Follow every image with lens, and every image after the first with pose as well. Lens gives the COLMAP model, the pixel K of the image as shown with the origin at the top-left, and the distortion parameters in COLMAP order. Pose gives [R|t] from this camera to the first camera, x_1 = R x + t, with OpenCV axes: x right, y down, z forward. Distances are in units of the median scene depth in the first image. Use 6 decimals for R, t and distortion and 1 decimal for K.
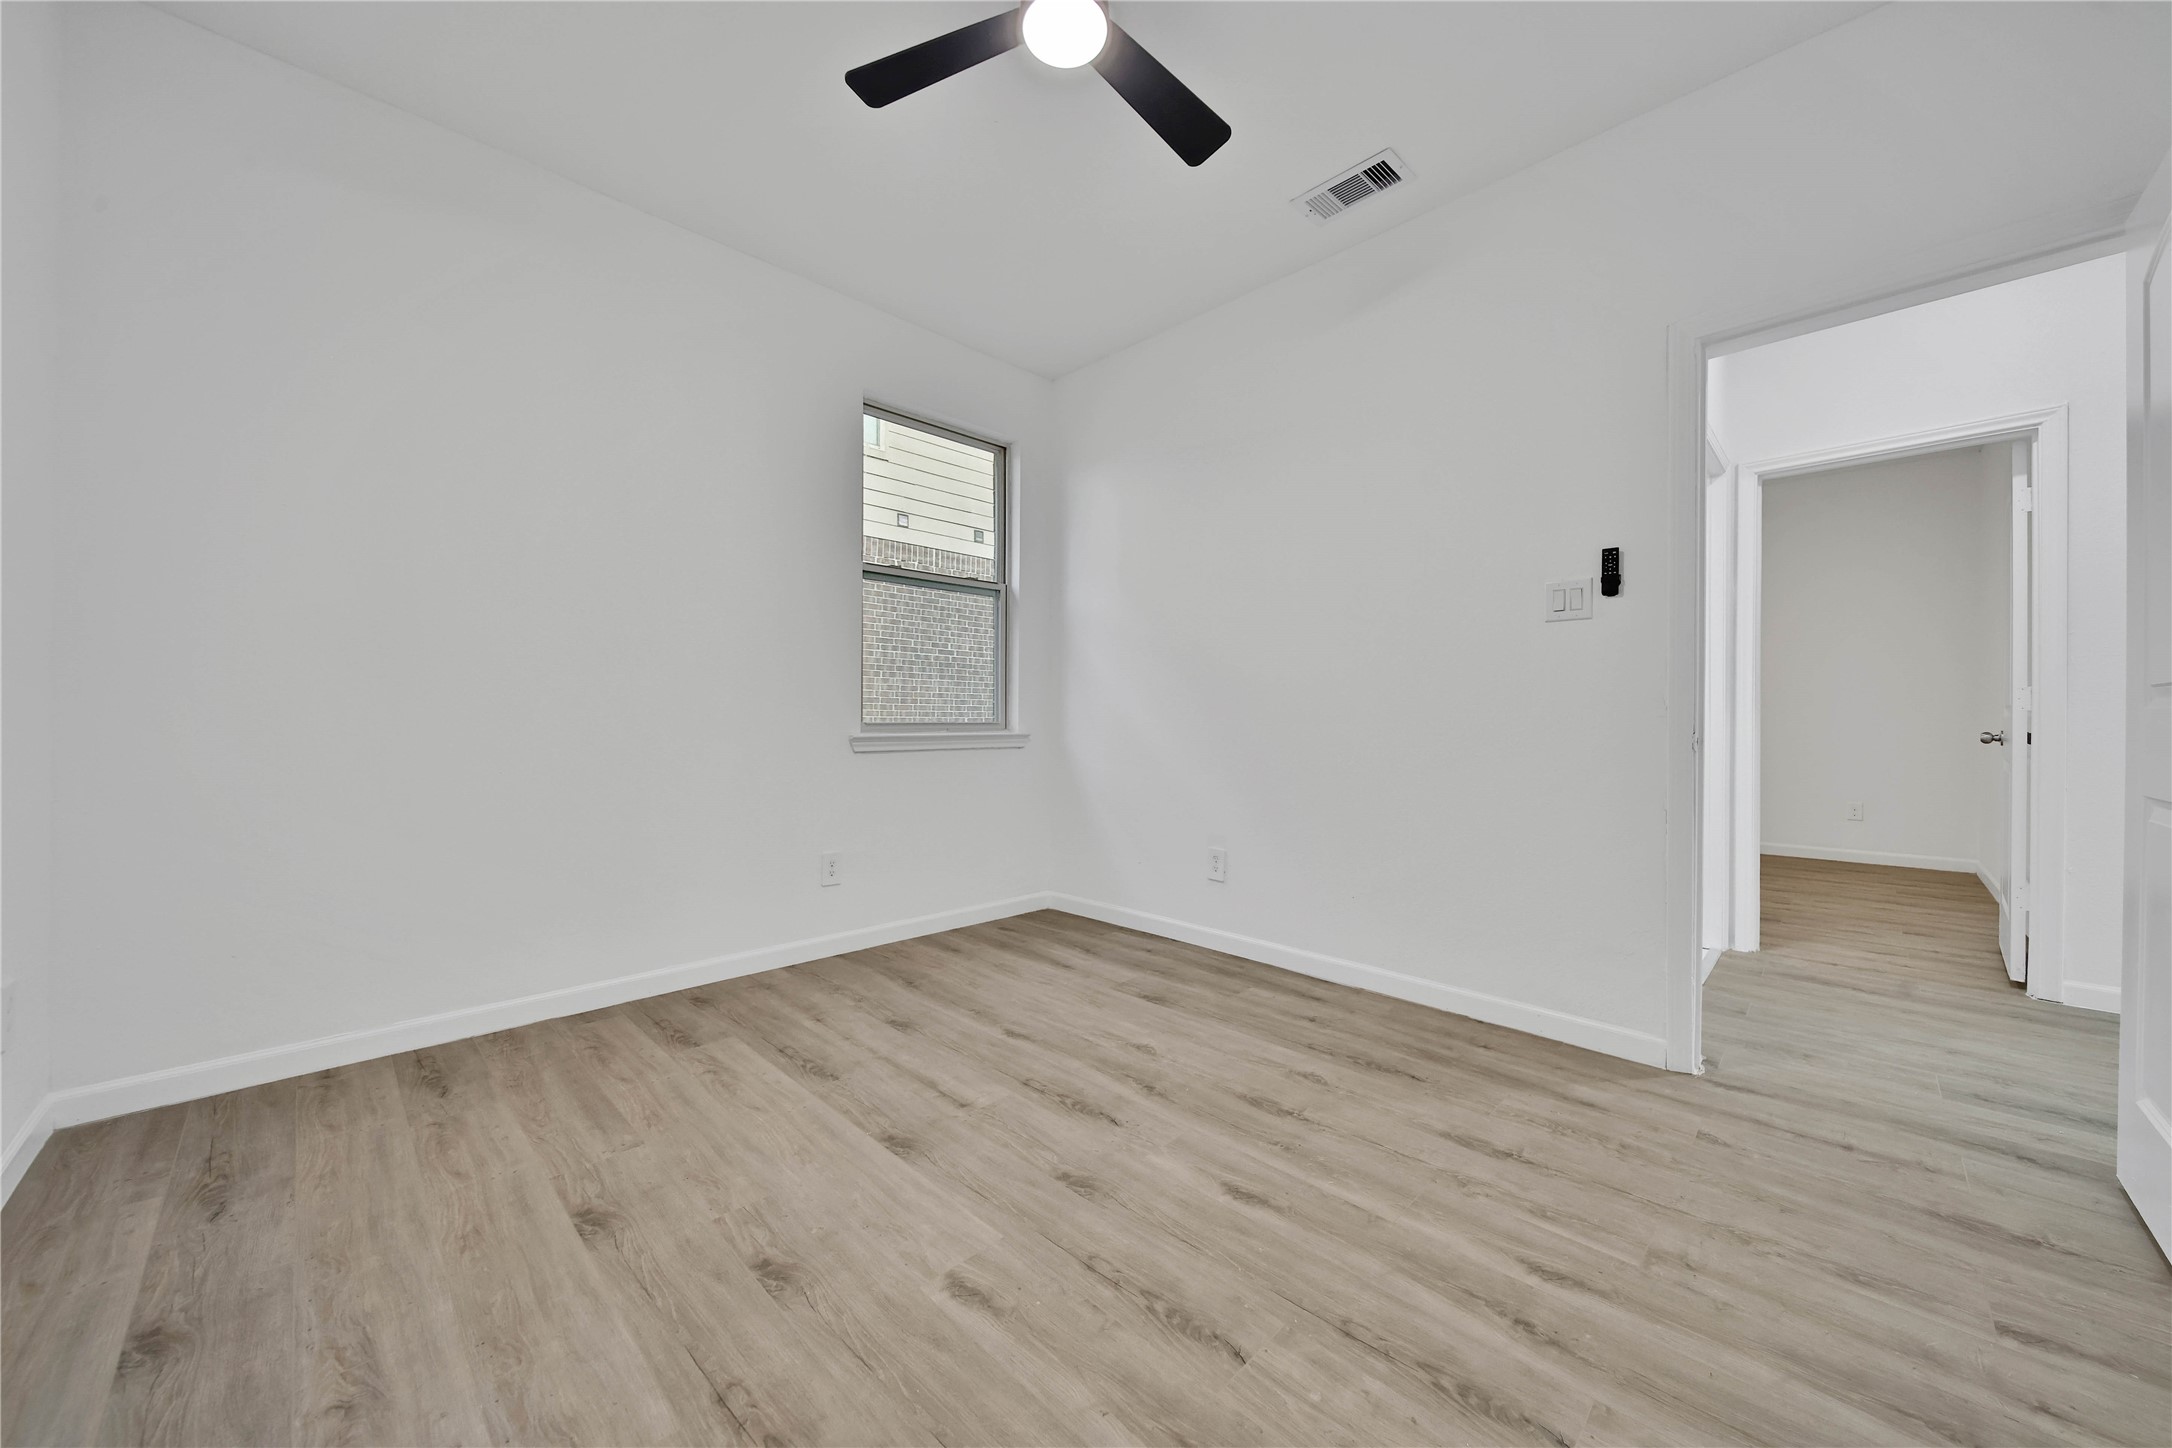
lens RADIAL K [[787.7, 0, 1088.6], [0, 787.7, 726.7], [0, 0, 1]] dist [0.000554, -0.001379]
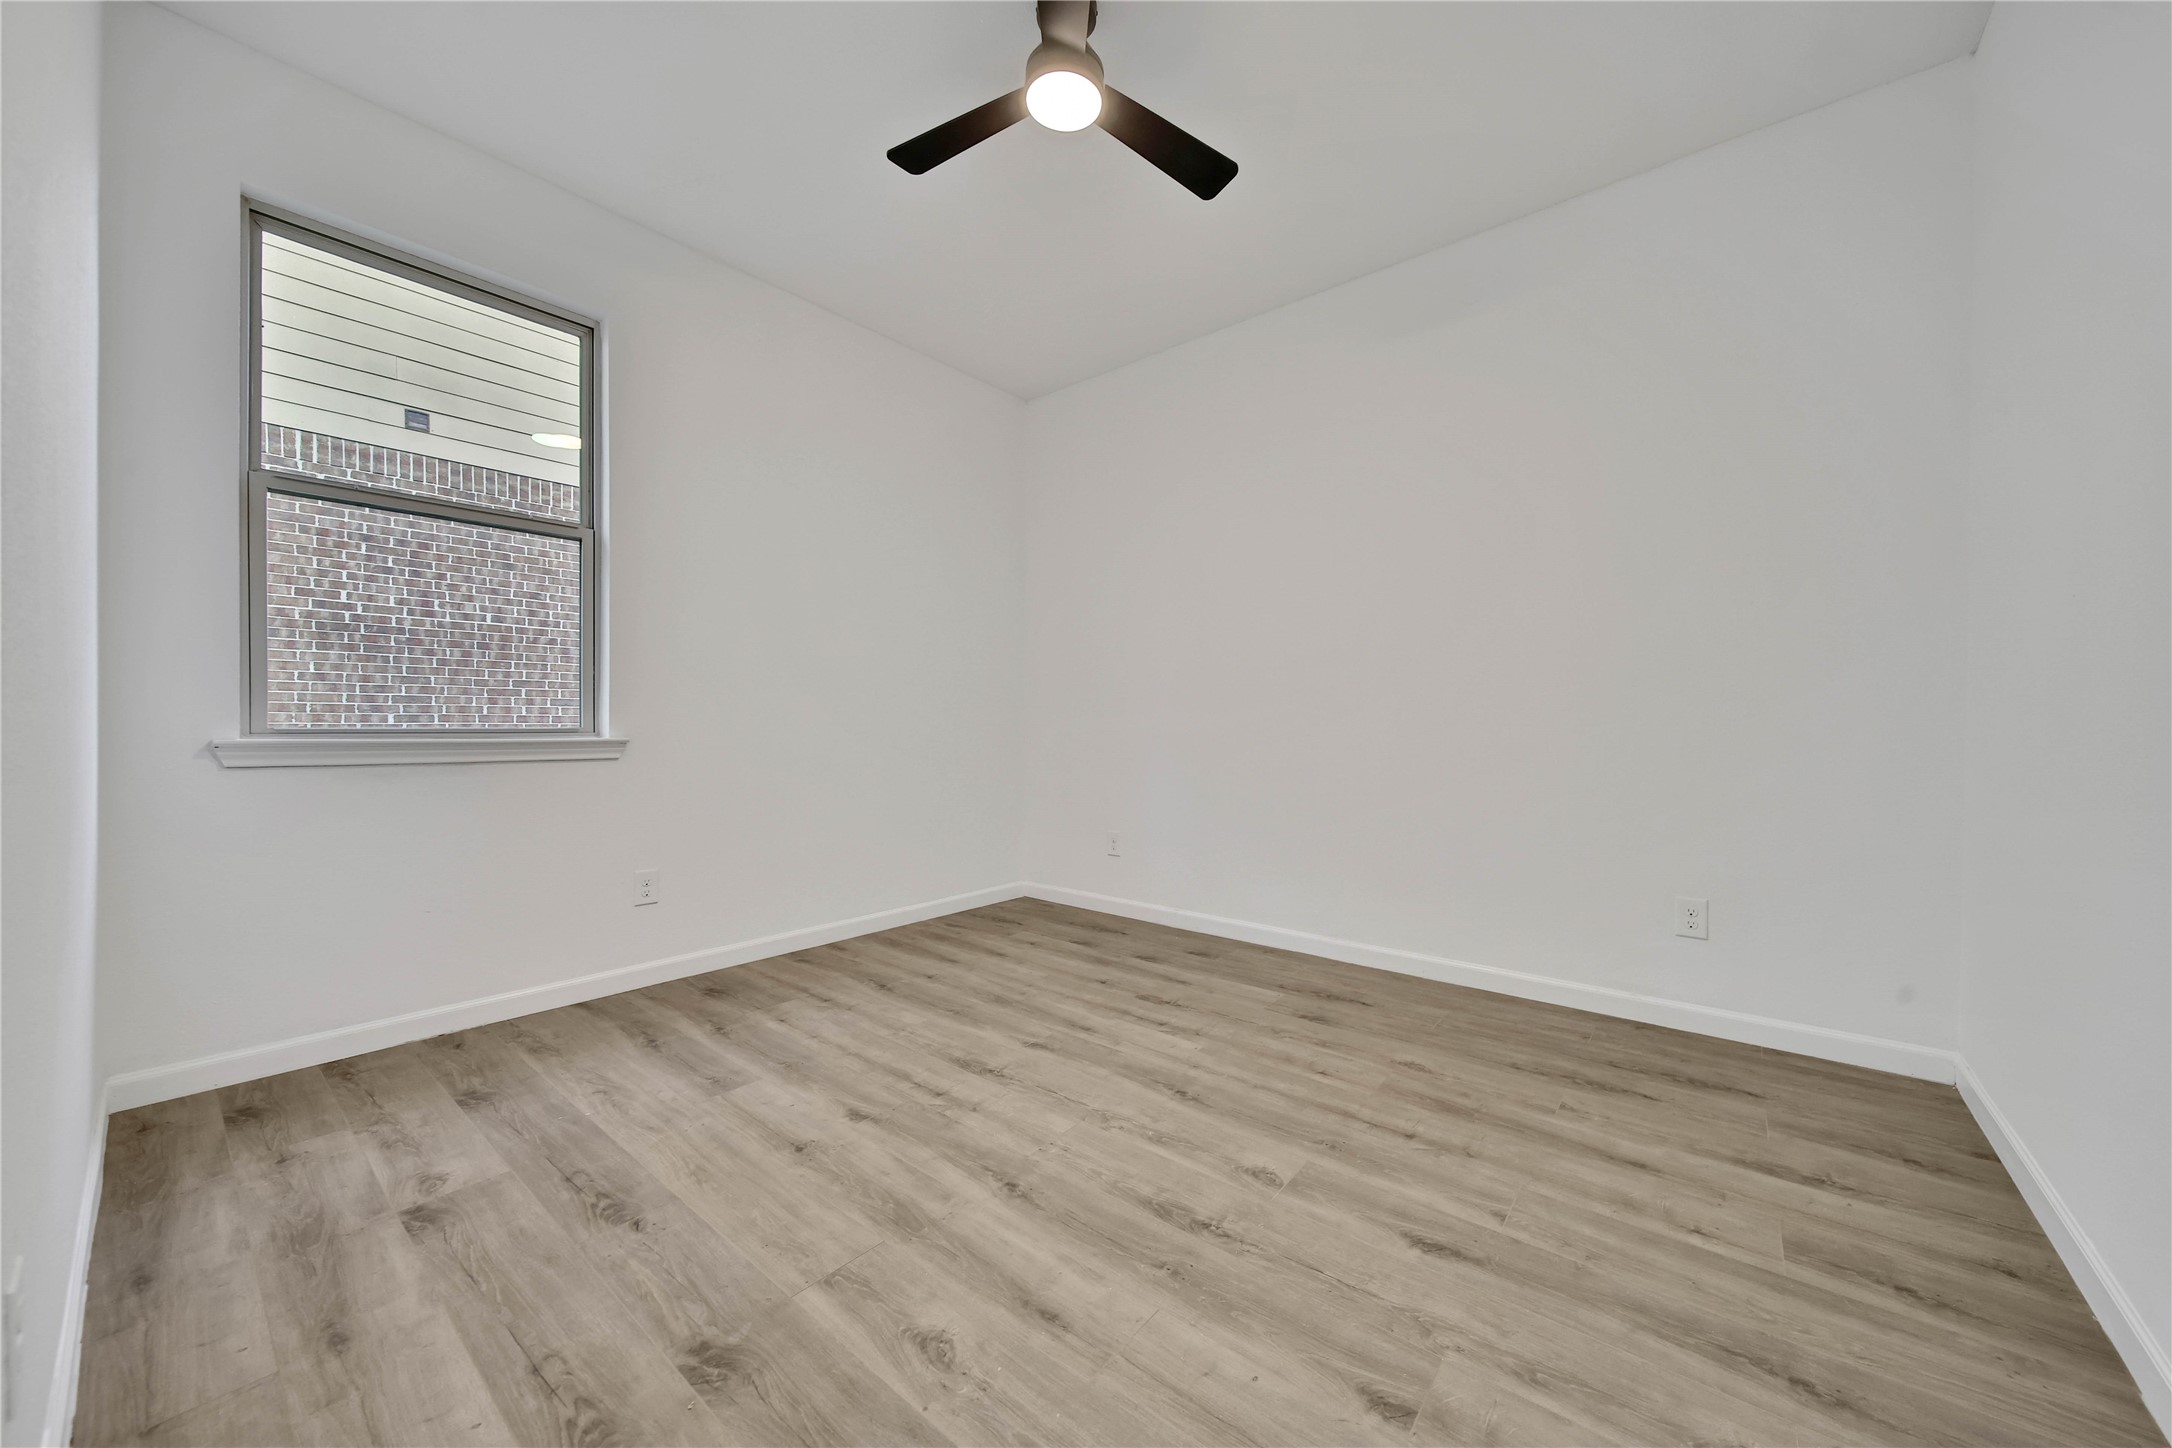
lens RADIAL K [[787.7, 0, 1088.6], [0, 787.7, 726.7], [0, 0, 1]] dist [0.000554, -0.001379]
pose [[0.993026, 0.004535, 0.117808, 0.310281], [-0.004432, 0.999990, -0.001135, -0.003278], [-0.117812, 0.000605, 0.993036, 0.321062]]
